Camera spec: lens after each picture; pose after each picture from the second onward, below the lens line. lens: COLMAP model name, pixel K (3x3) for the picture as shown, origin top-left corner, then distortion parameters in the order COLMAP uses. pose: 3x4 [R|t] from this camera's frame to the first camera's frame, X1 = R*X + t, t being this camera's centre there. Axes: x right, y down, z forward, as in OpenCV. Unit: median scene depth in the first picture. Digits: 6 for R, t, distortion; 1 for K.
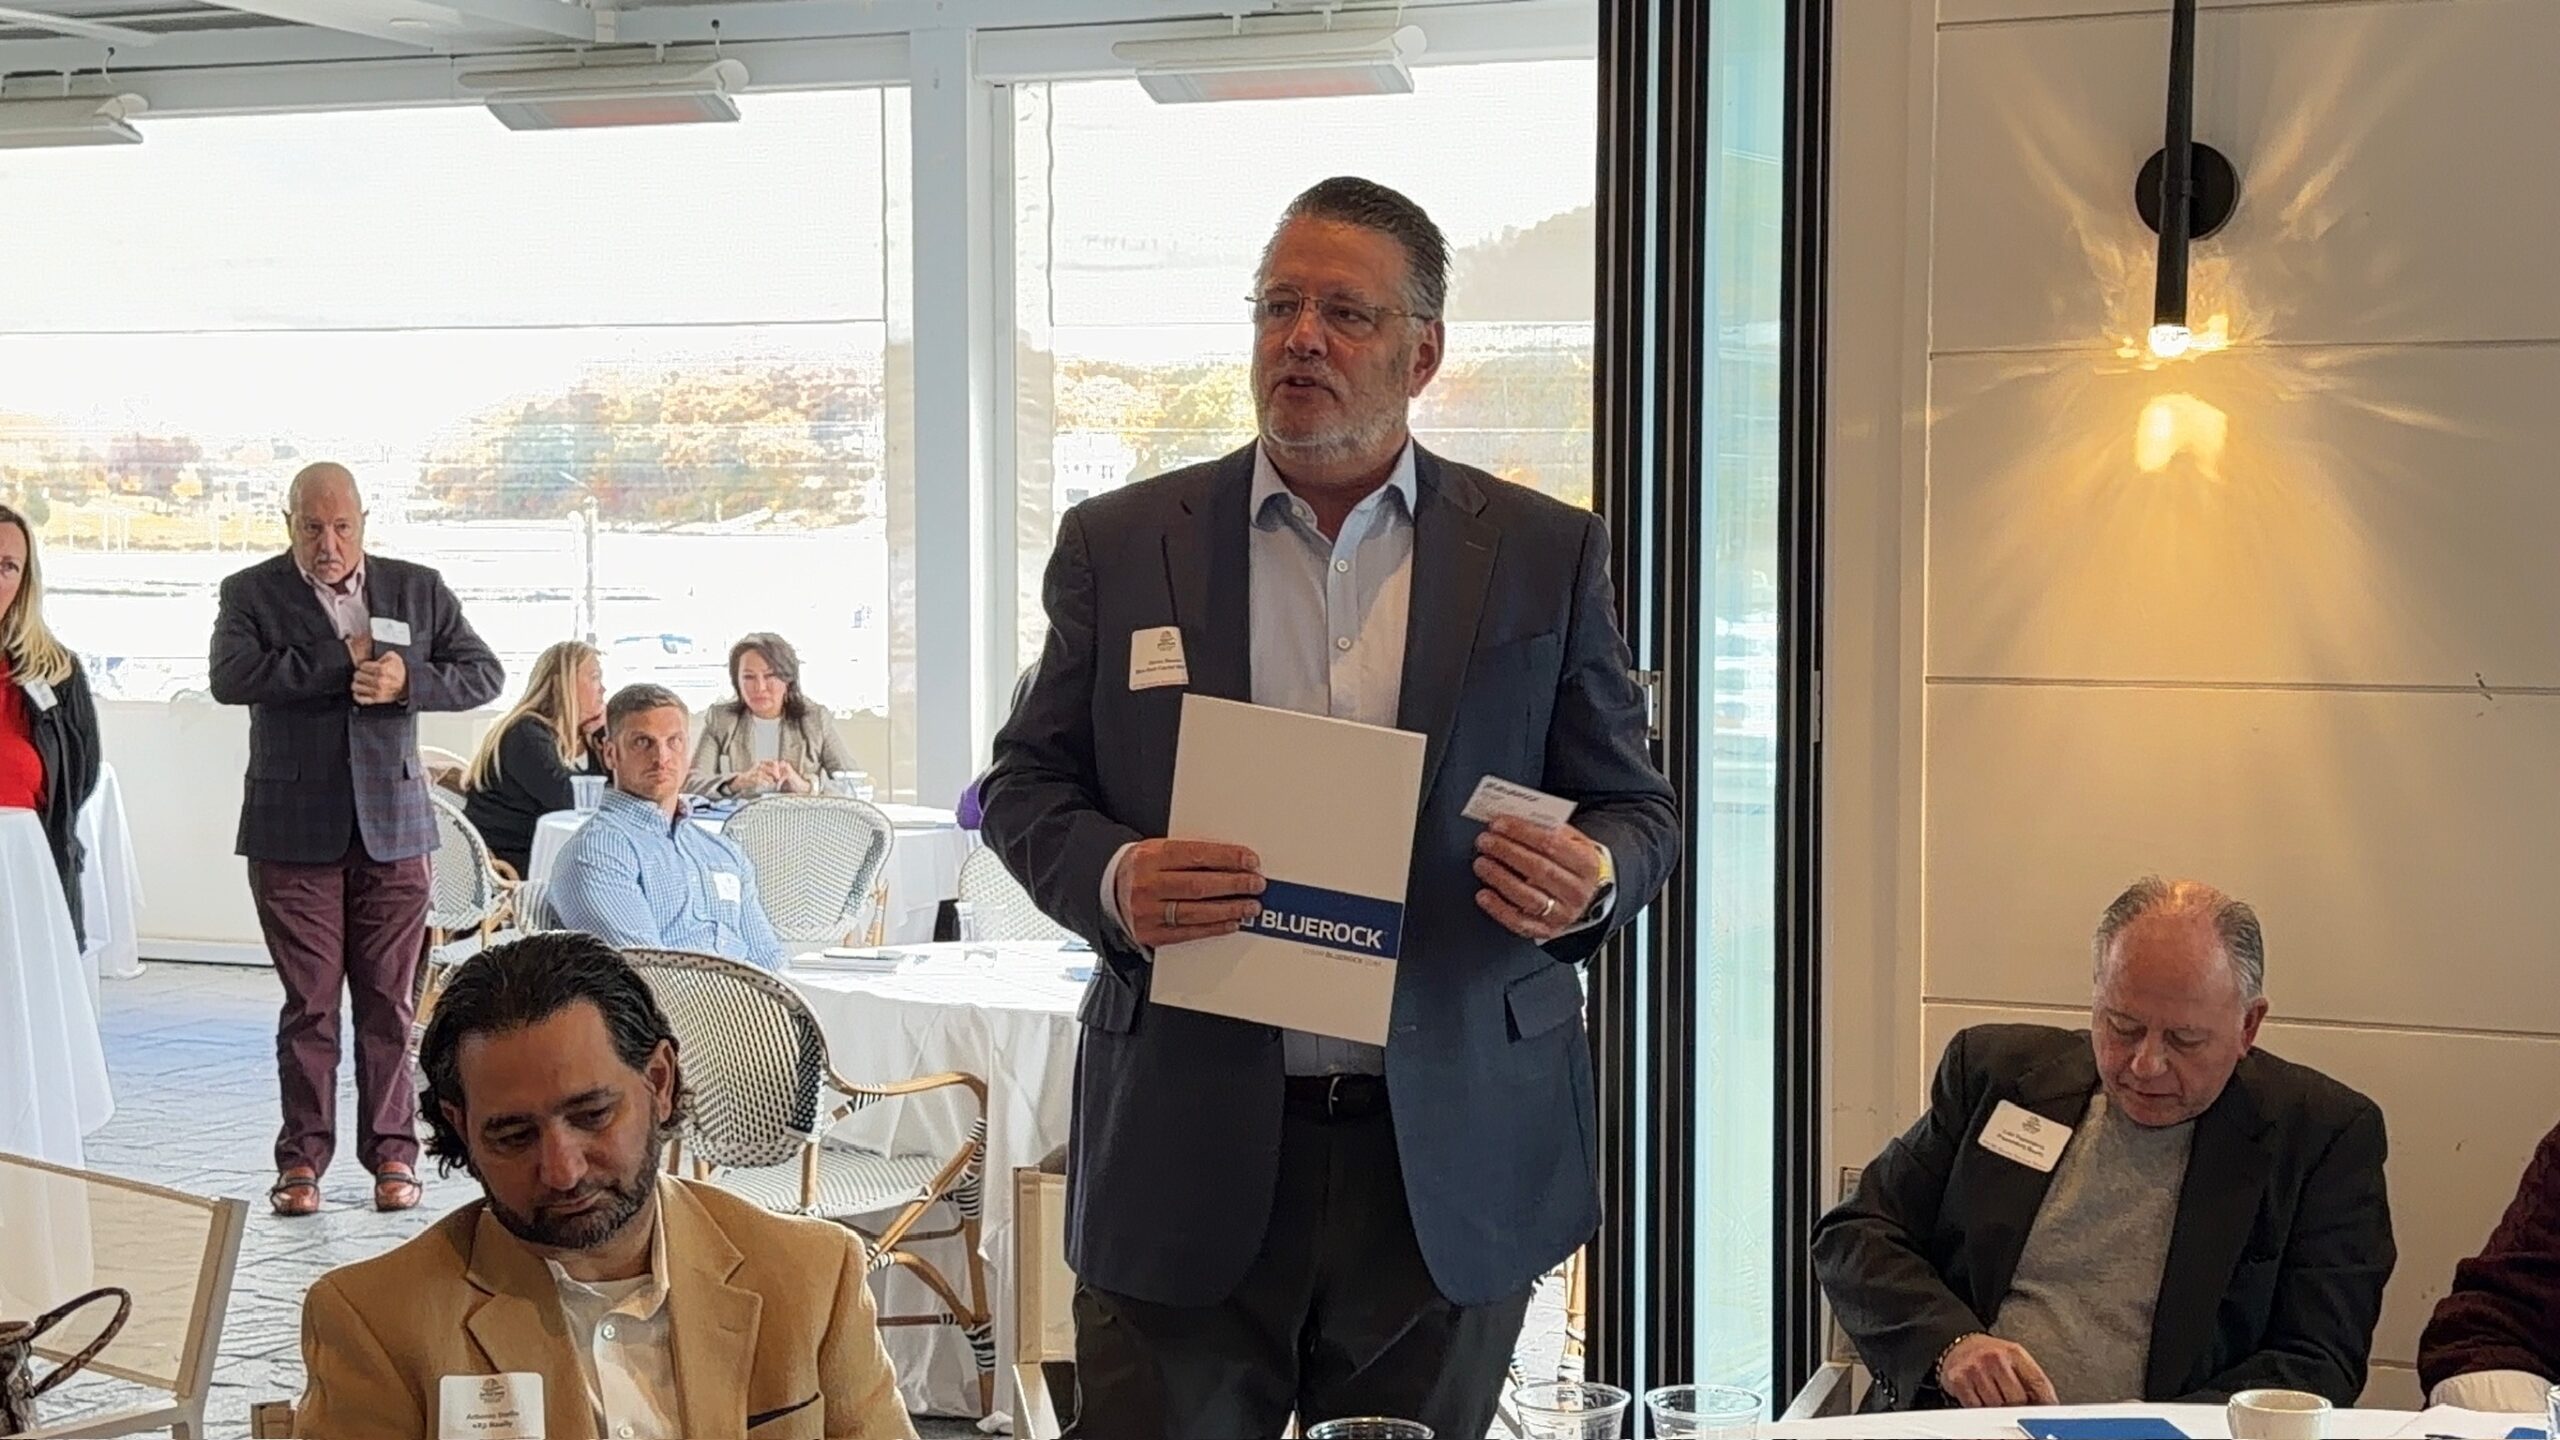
lens RADIAL K [[3361.6, 0, 1280.0], [0, 3361.6, 720.0], [0, 0, 1]] dist [0.063188, 0.023394]
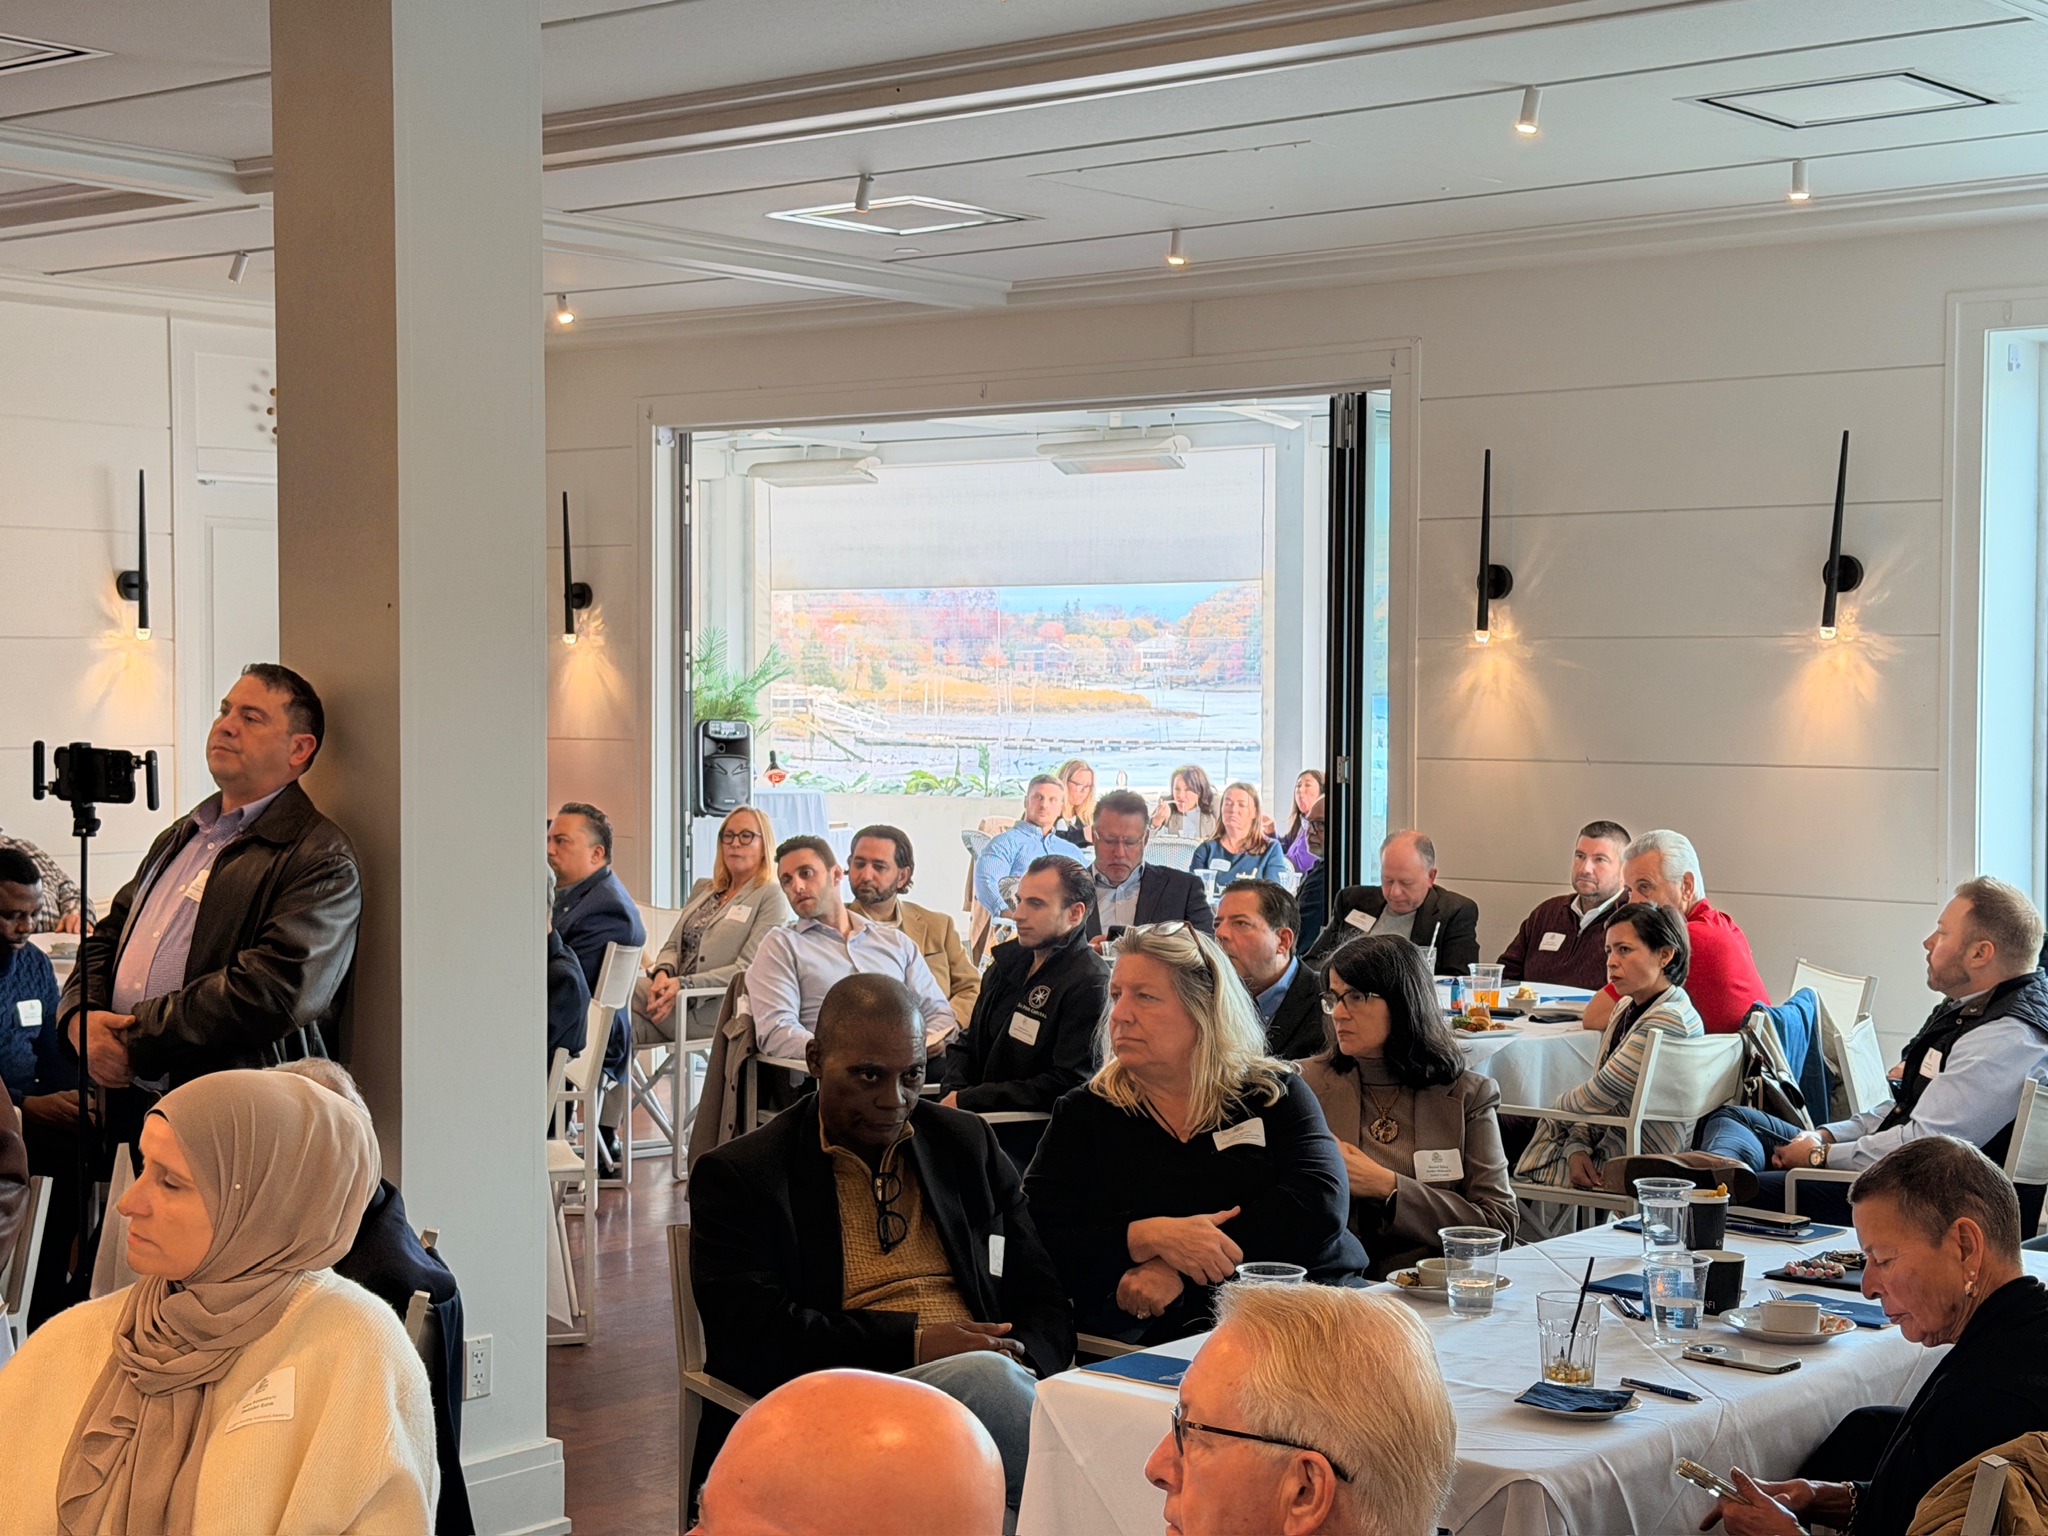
lens RADIAL K [[3321.2, 0, 1024.0], [0, 3321.2, 768.0], [0, 0, 1]] dist [0.115103, 0.073613]
pose [[0.951535, 0.008709, -0.307416, 0.298351], [-0.019069, 0.999346, -0.030715, 0.034764], [0.306948, 0.035089, 0.951079, -0.682888]]
